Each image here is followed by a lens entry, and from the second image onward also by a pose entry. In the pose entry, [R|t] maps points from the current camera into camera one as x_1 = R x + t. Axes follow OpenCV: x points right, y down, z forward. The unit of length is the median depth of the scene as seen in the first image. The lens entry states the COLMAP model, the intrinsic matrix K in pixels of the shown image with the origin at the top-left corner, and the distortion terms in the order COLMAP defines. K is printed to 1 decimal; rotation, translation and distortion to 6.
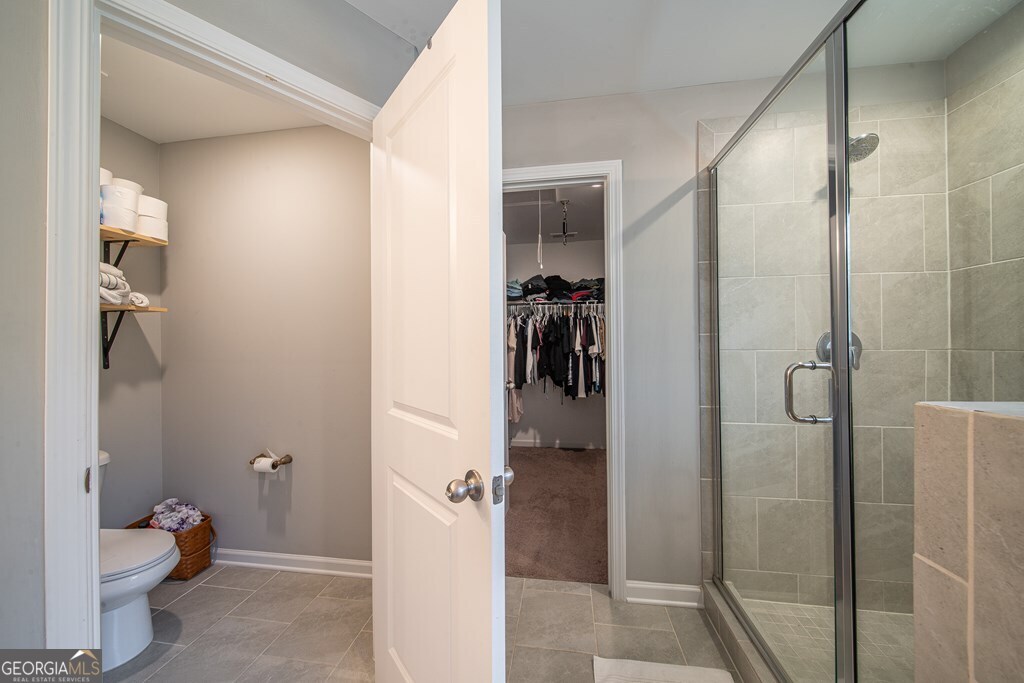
lens RADIAL K [[362.1, 0, 511.4], [0, 362.1, 342.6], [0, 0, 1]] dist [-0.006340, 0.000119]
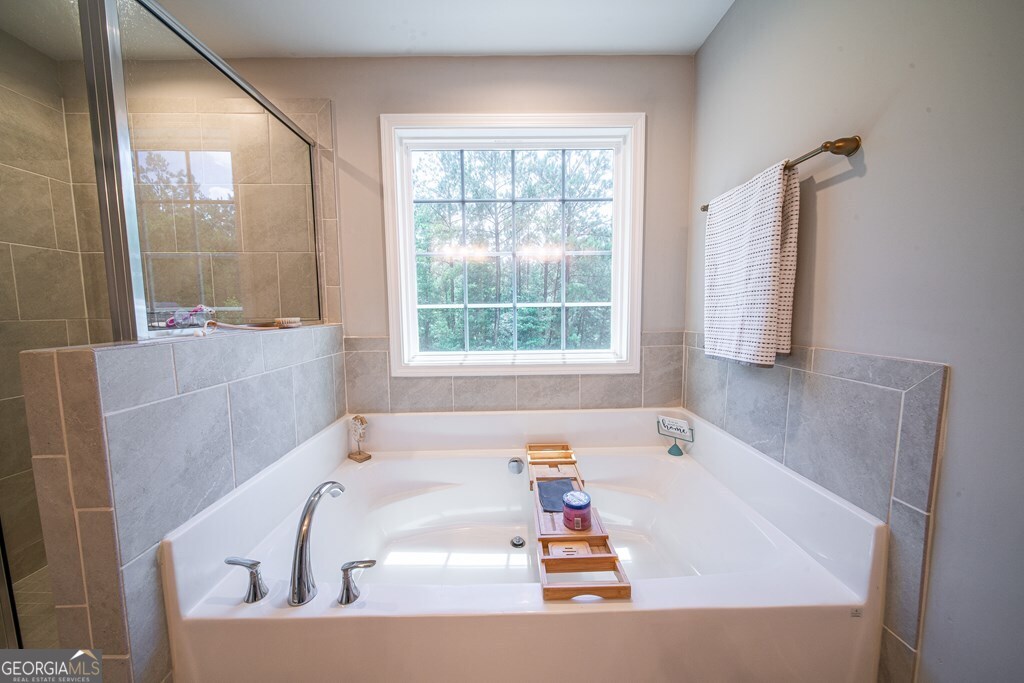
lens RADIAL K [[362.1, 0, 512.5], [0, 362.1, 345.2], [0, 0, 1]] dist [-0.006340, 0.000119]
pose [[-0.142509, -0.084962, 0.986140, -0.179985], [0.006098, 0.996215, 0.086711, 0.011694], [-0.989775, 0.018370, -0.141451, -0.243654]]
